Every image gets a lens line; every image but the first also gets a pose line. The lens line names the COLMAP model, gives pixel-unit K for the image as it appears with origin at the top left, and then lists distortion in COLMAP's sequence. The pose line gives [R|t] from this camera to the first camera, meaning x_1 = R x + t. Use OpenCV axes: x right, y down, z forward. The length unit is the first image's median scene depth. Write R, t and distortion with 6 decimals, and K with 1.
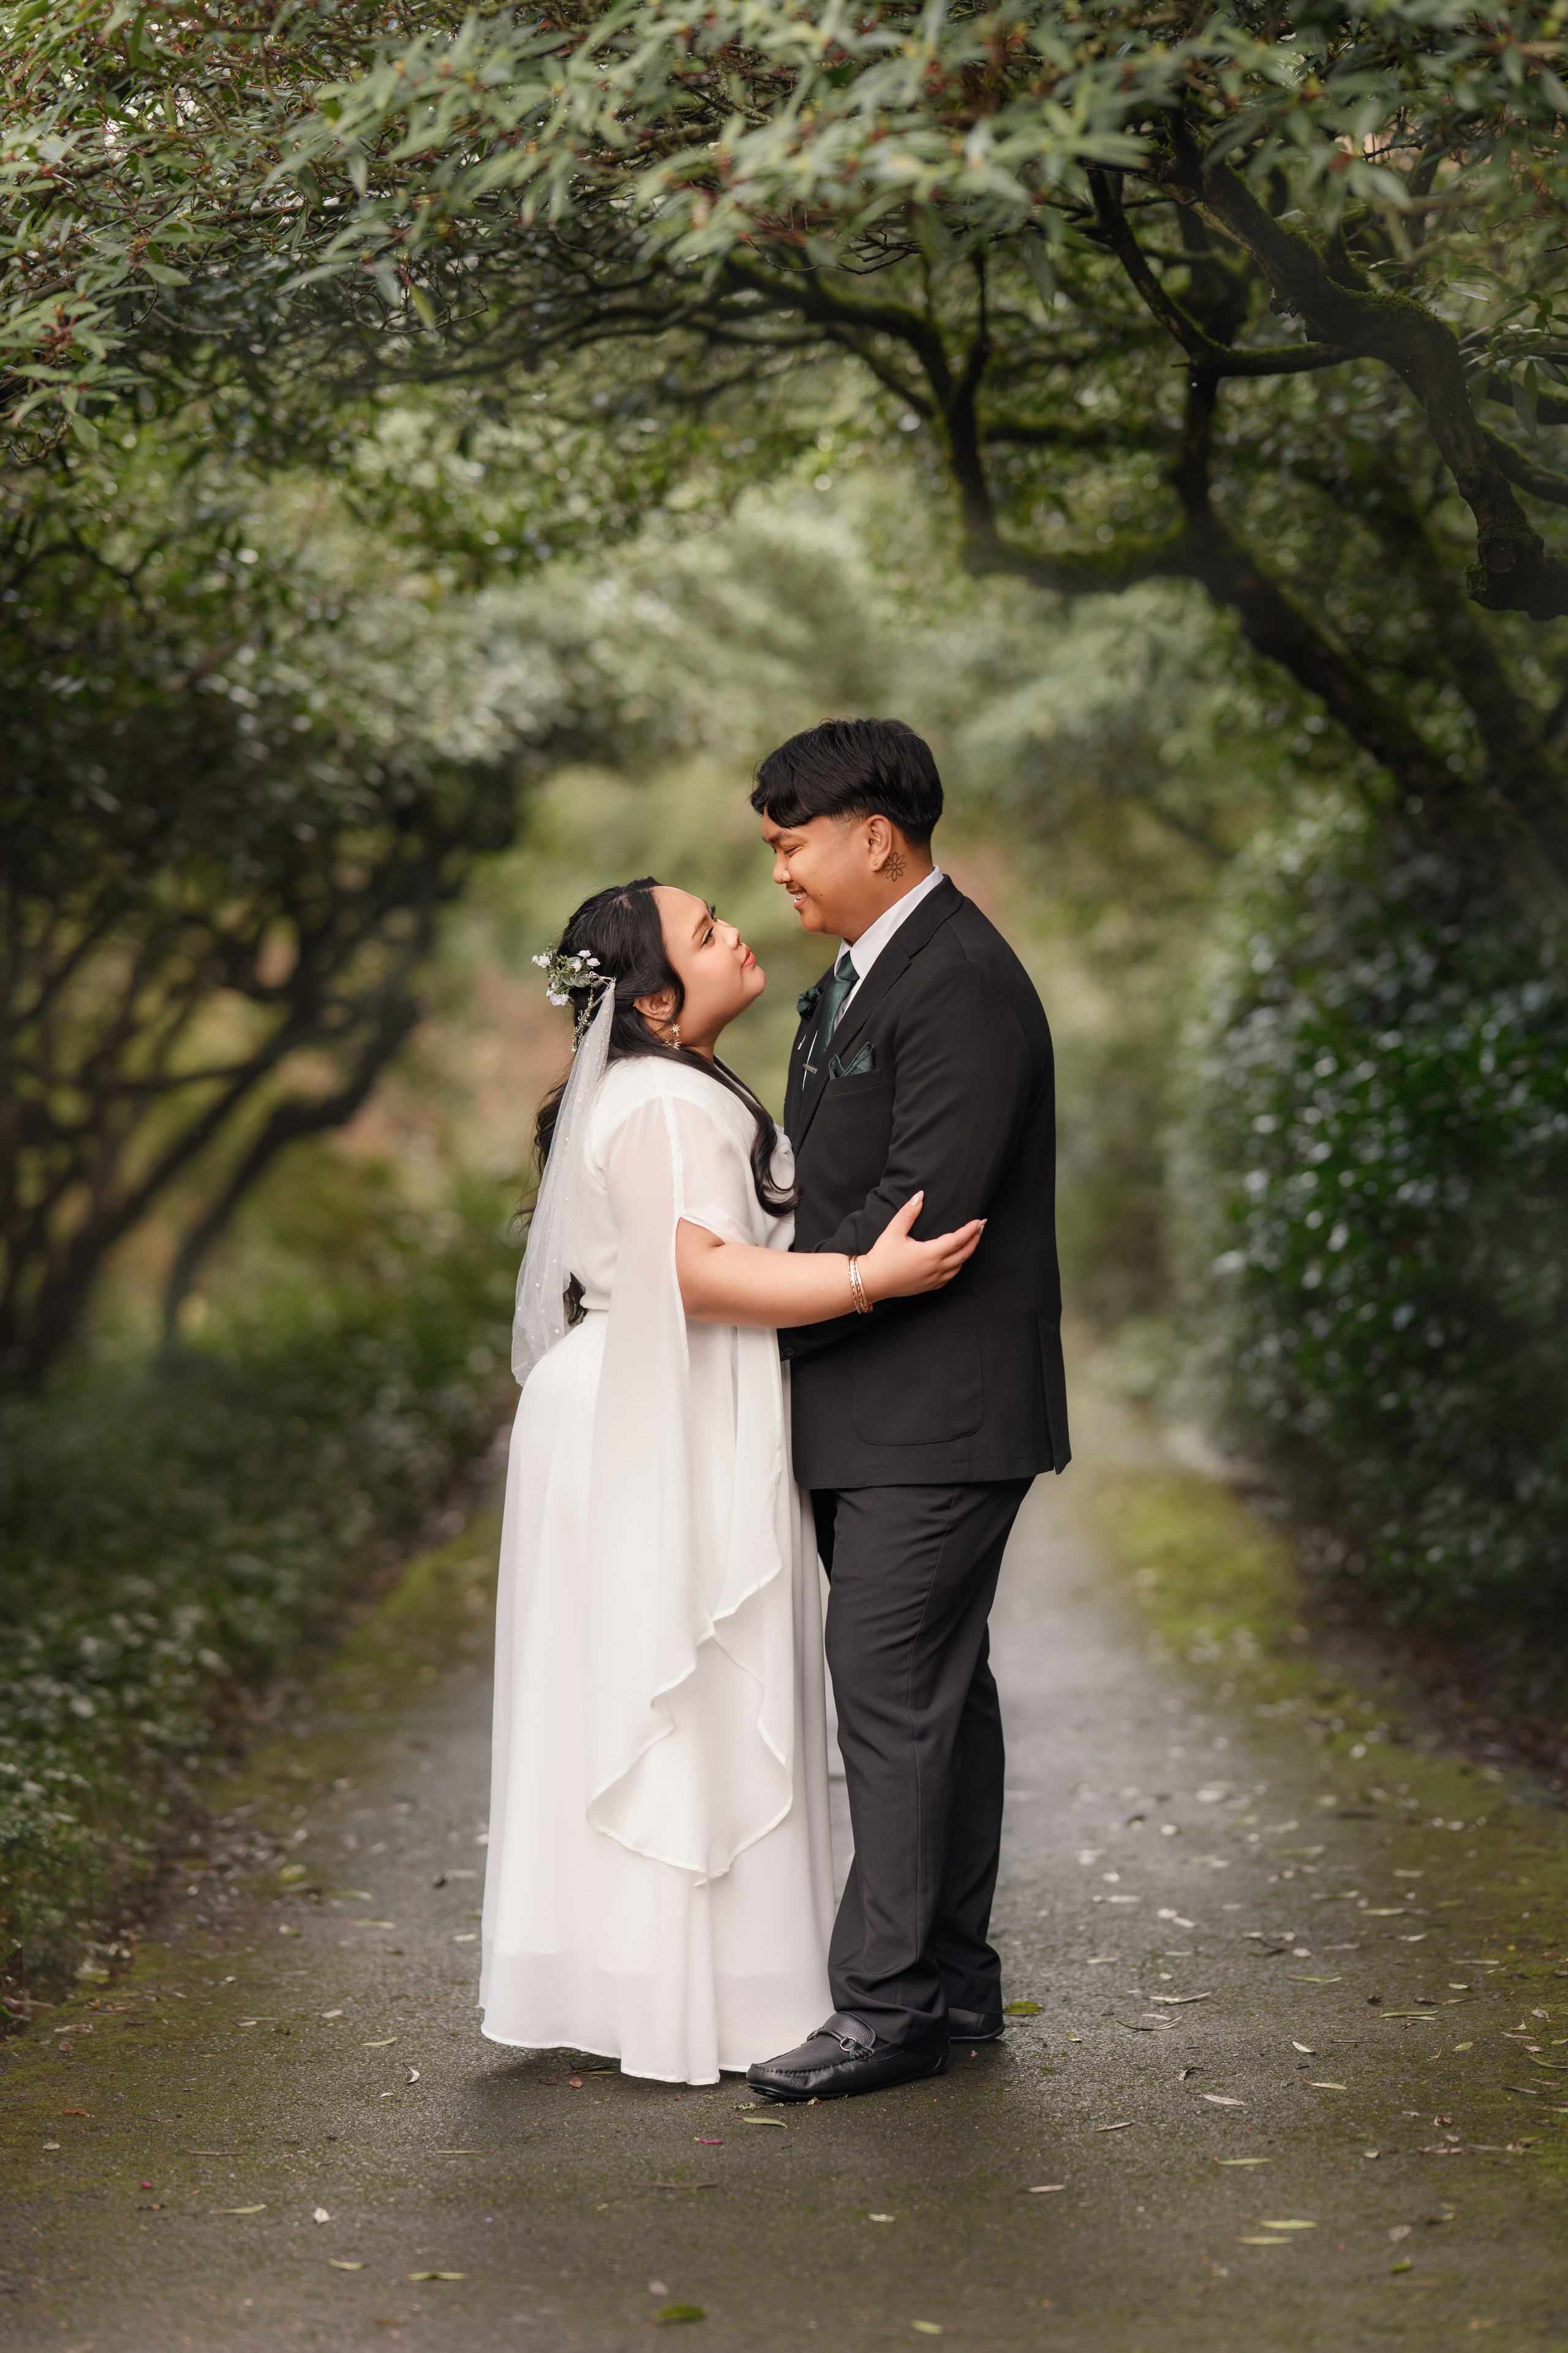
lens RADIAL K [[5813.7, 0, 784.0], [0, 5813.7, 1176.5], [0, 0, 1]] dist [0.148978, 0.469473]
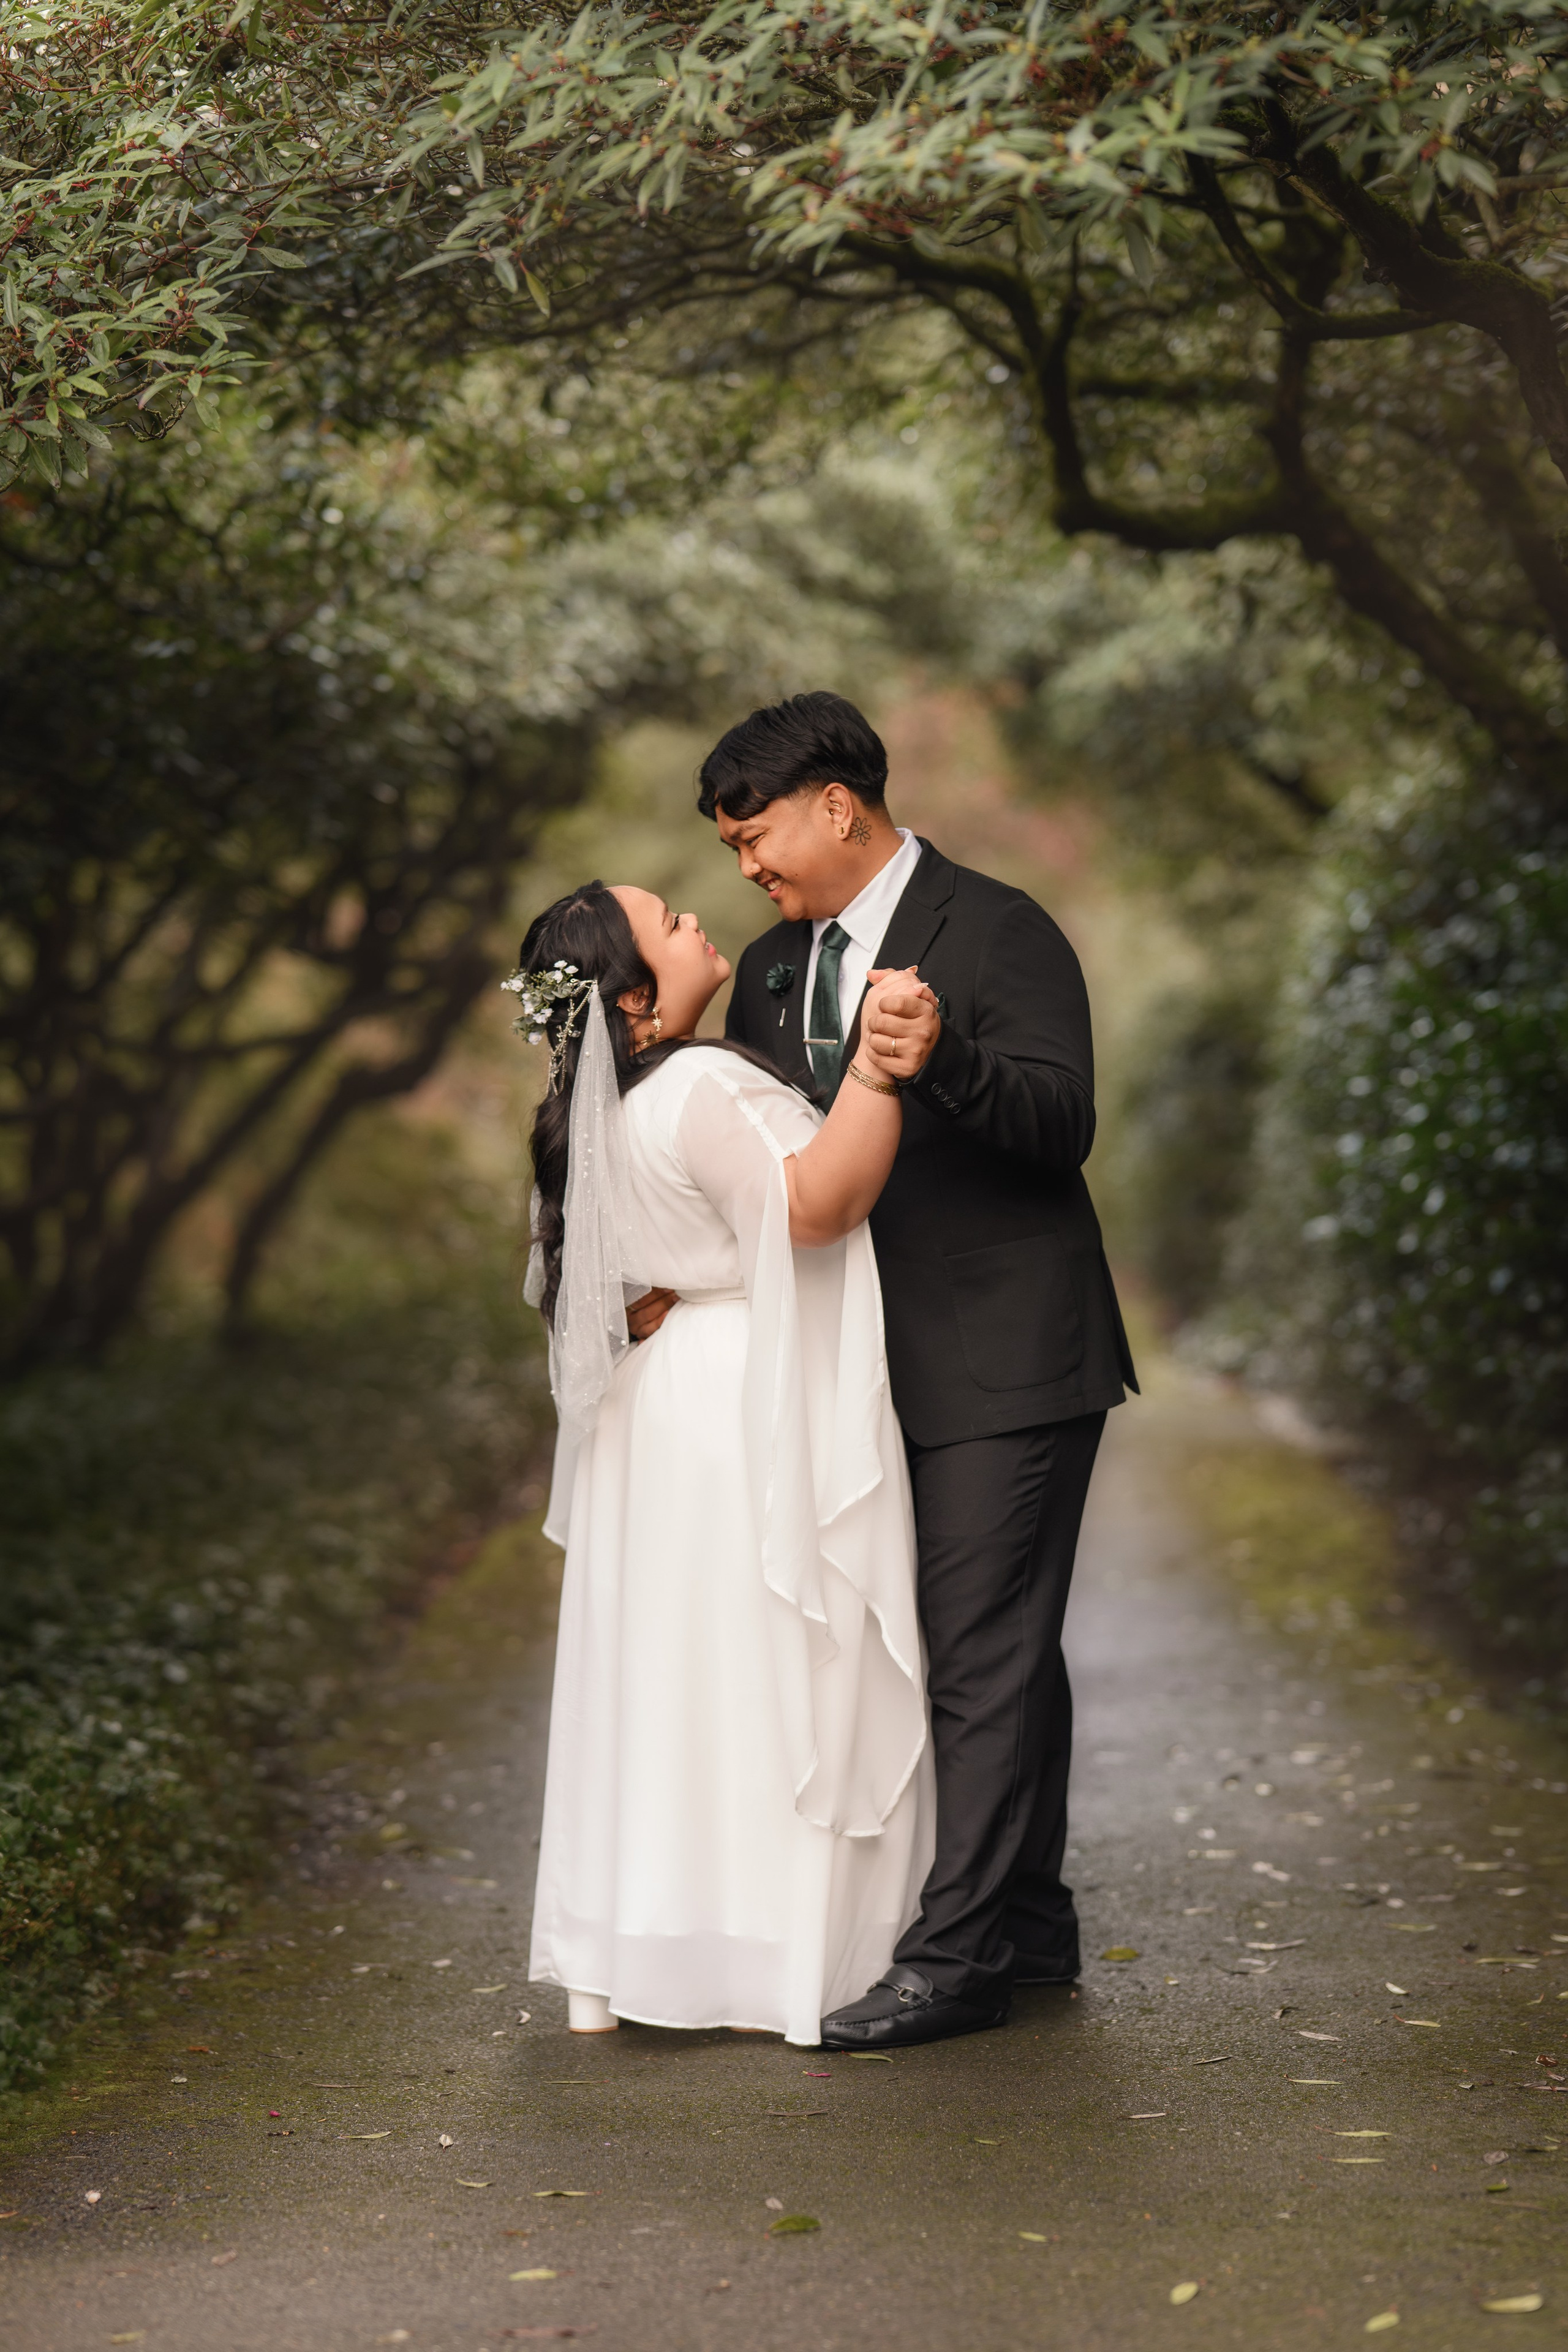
lens RADIAL K [[6209.1, 0, 774.9], [0, 6209.1, 1265.4], [0, 0, 1]] dist [0.132610, -0.118383]
pose [[0.999924, -0.002916, -0.011950, -0.004373], [0.003143, 0.999816, 0.018945, 0.001236], [0.011892, -0.018981, 0.999749, -0.059479]]
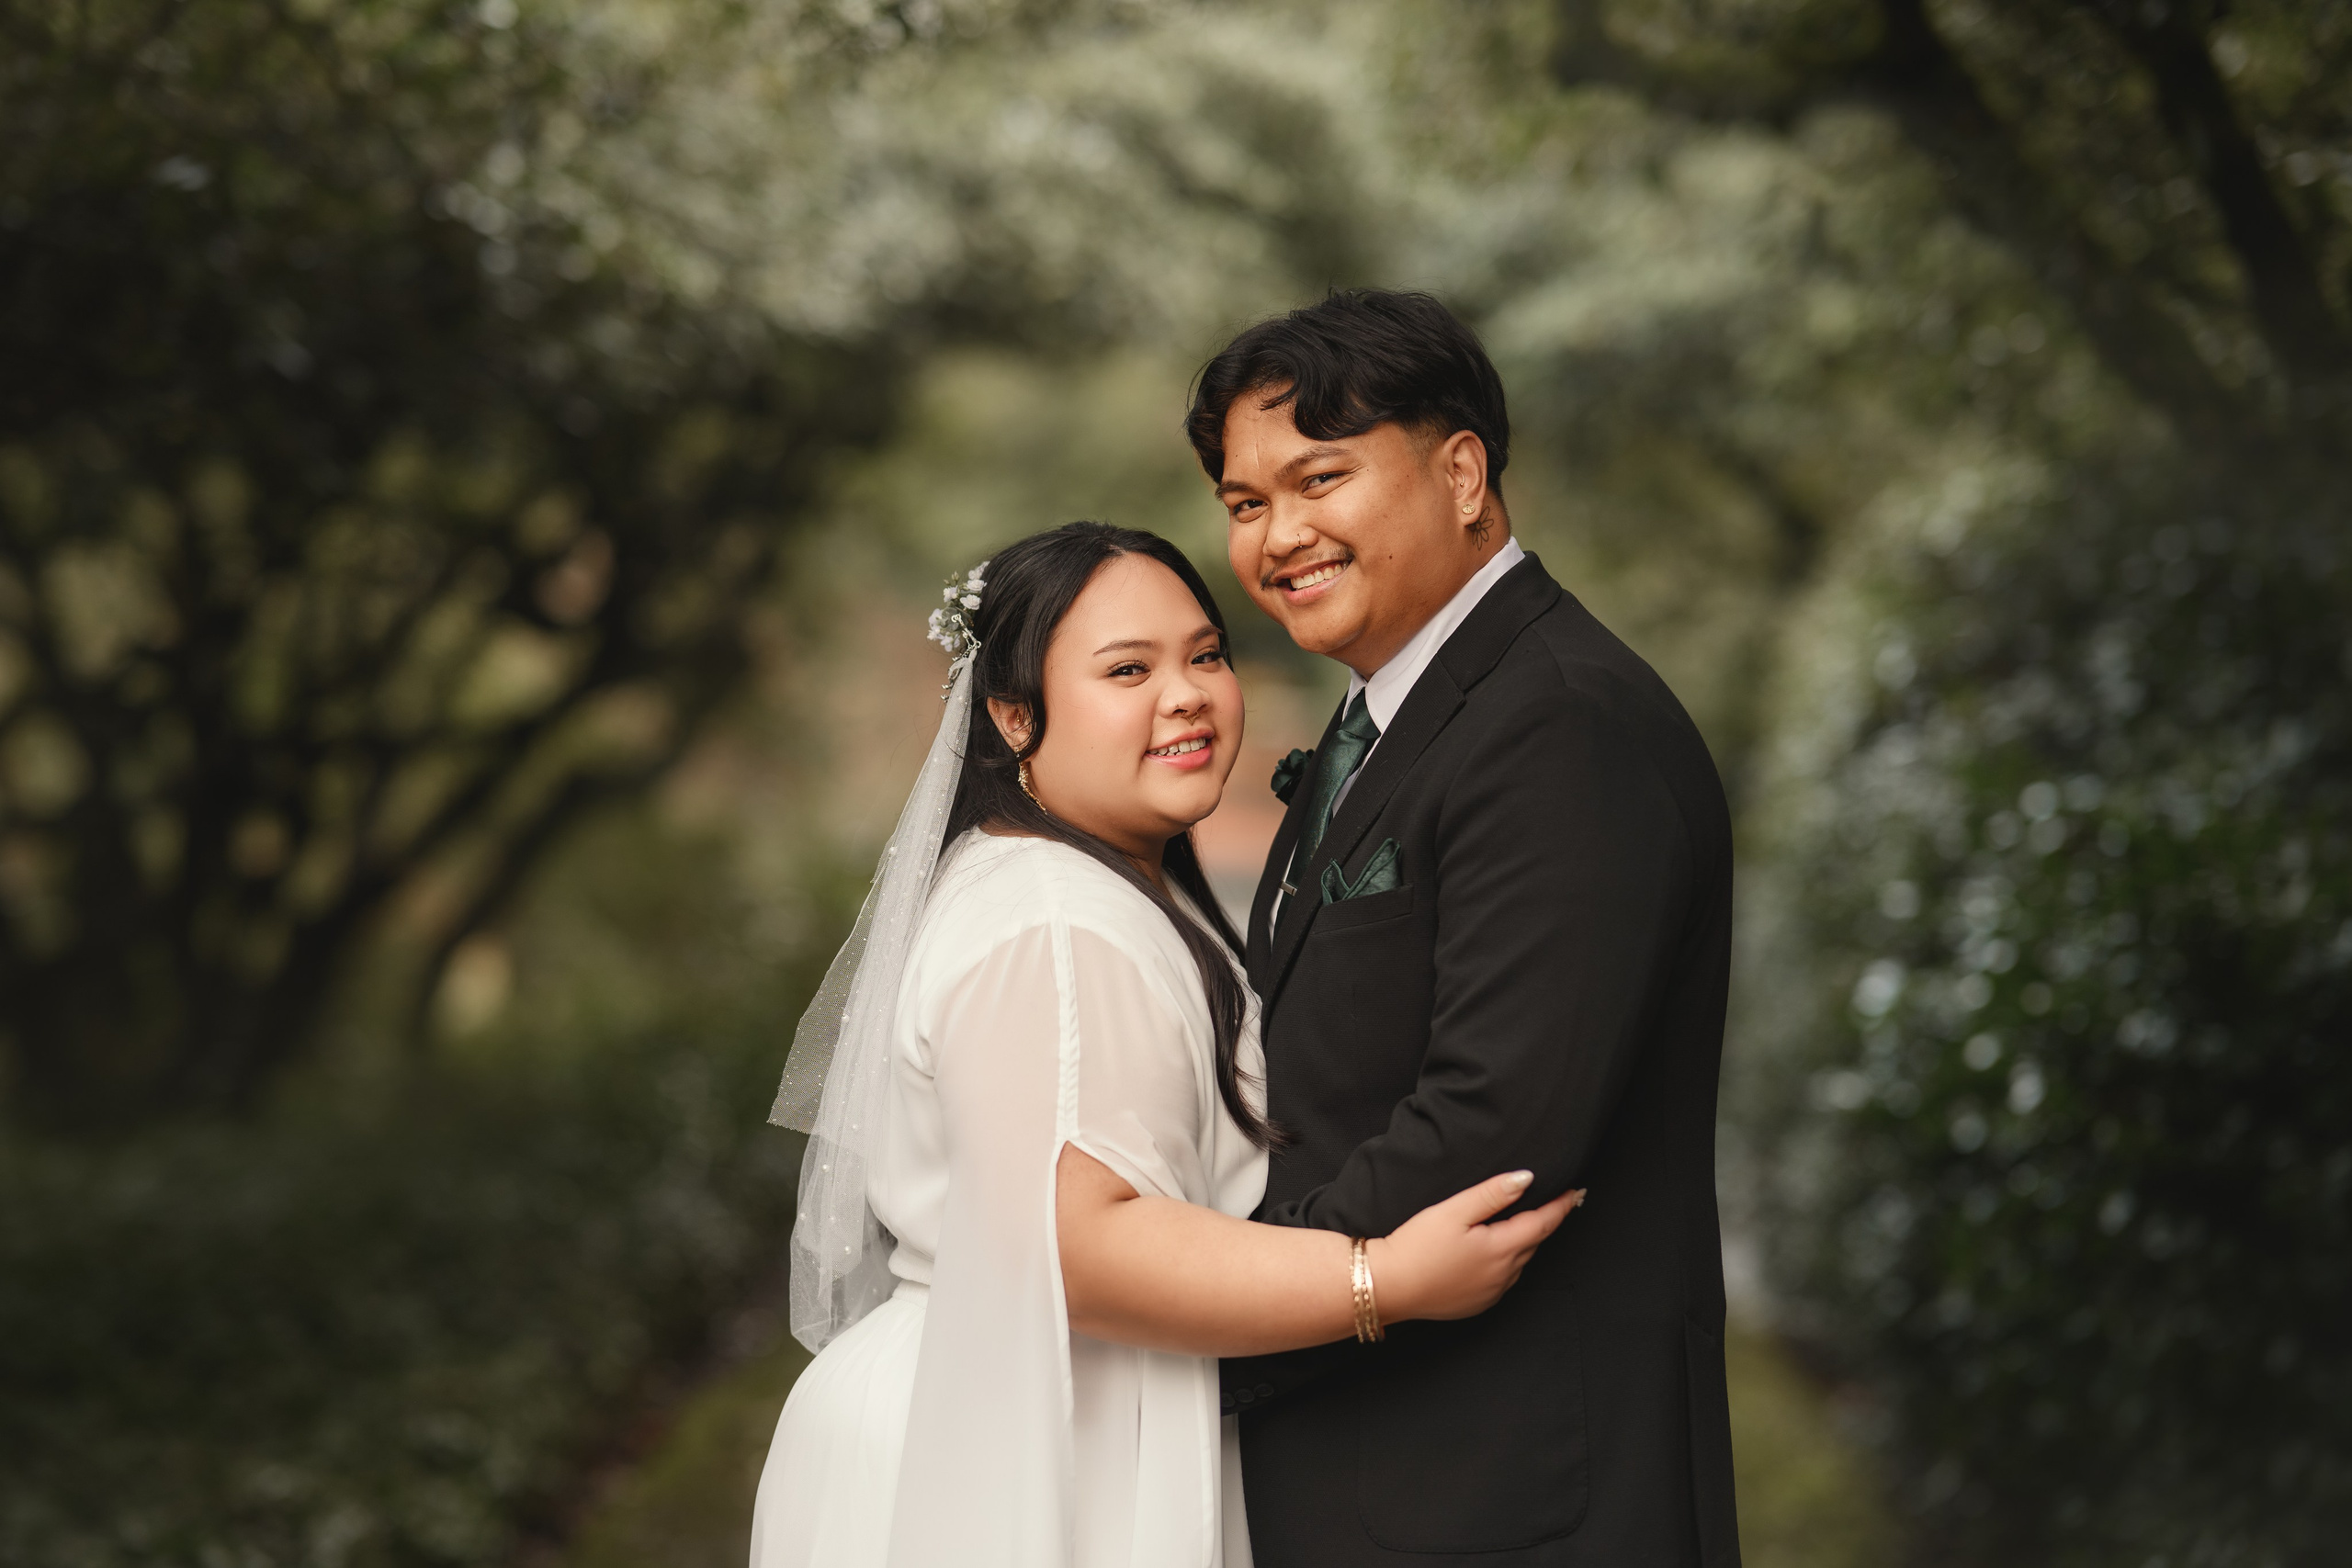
lens RADIAL K [[6208.5, 0, 1050.2], [0, 6208.5, 788.9], [0, 0, 1]] dist [0.132610, -0.118383]
pose [[0.998103, 0.056751, -0.023852, -0.004497], [-0.056826, 0.998381, -0.002482, -0.016943], [0.023673, 0.003833, 0.999712, 0.268501]]
